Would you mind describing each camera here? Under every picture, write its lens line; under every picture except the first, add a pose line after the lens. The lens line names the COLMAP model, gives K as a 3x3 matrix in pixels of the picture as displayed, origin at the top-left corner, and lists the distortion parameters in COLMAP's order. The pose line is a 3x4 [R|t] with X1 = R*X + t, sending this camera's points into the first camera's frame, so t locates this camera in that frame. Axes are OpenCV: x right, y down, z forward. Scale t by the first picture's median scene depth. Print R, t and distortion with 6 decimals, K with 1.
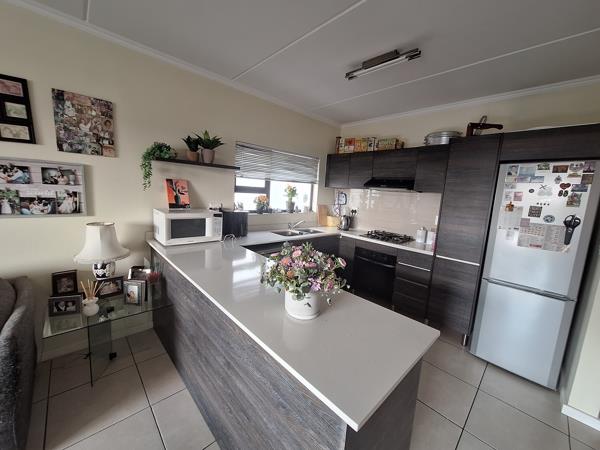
lens RADIAL K [[237.0, 0, 300.8], [0, 237.0, 224.6], [0, 0, 1]] dist [-0.001434, 0.000491]
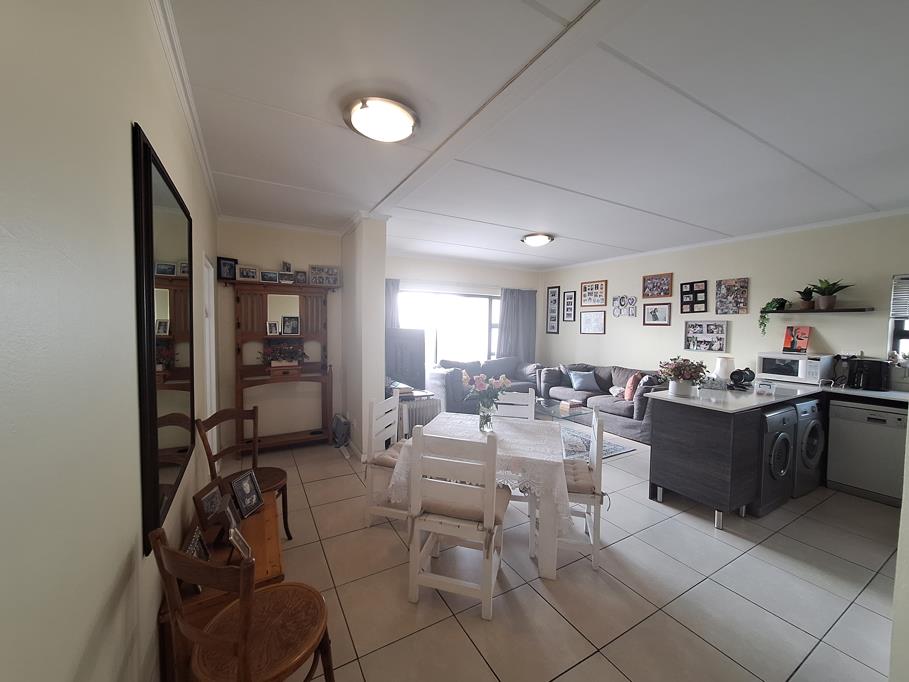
lens RADIAL K [[362.0, 0, 457.6], [0, 362.0, 339.2], [0, 0, 1]] dist [-0.000807, 0.004277]
pose [[-0.227506, -0.022045, -0.973527, 1.541753], [-0.166855, 0.985841, 0.016668, 0.108444], [0.959375, 0.166230, -0.227963, -0.139230]]
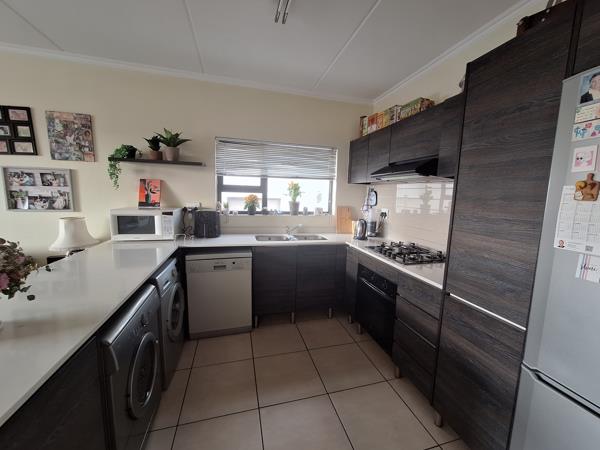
lens RADIAL K [[237.0, 0, 300.8], [0, 237.0, 224.6], [0, 0, 1]] dist [-0.001434, 0.000491]
pose [[0.879380, 0.026500, -0.475383, 0.584956], [-0.043863, 0.998713, -0.025466, 0.007737], [0.474096, 0.043246, 0.879410, 0.413488]]
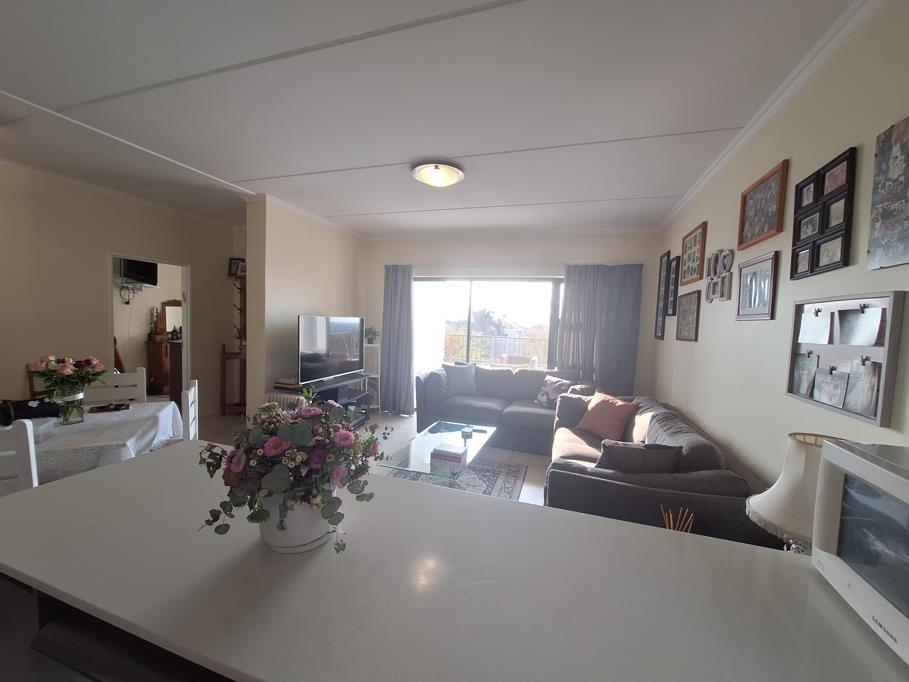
lens RADIAL K [[359.1, 0, 455.7], [0, 359.1, 340.4], [0, 0, 1]] dist [-0.001434, 0.000491]
pose [[-0.877606, -0.070551, -0.474162, -0.031845], [-0.161926, 0.974603, 0.154690, -0.125609], [0.451207, 0.212536, -0.866742, 0.978550]]
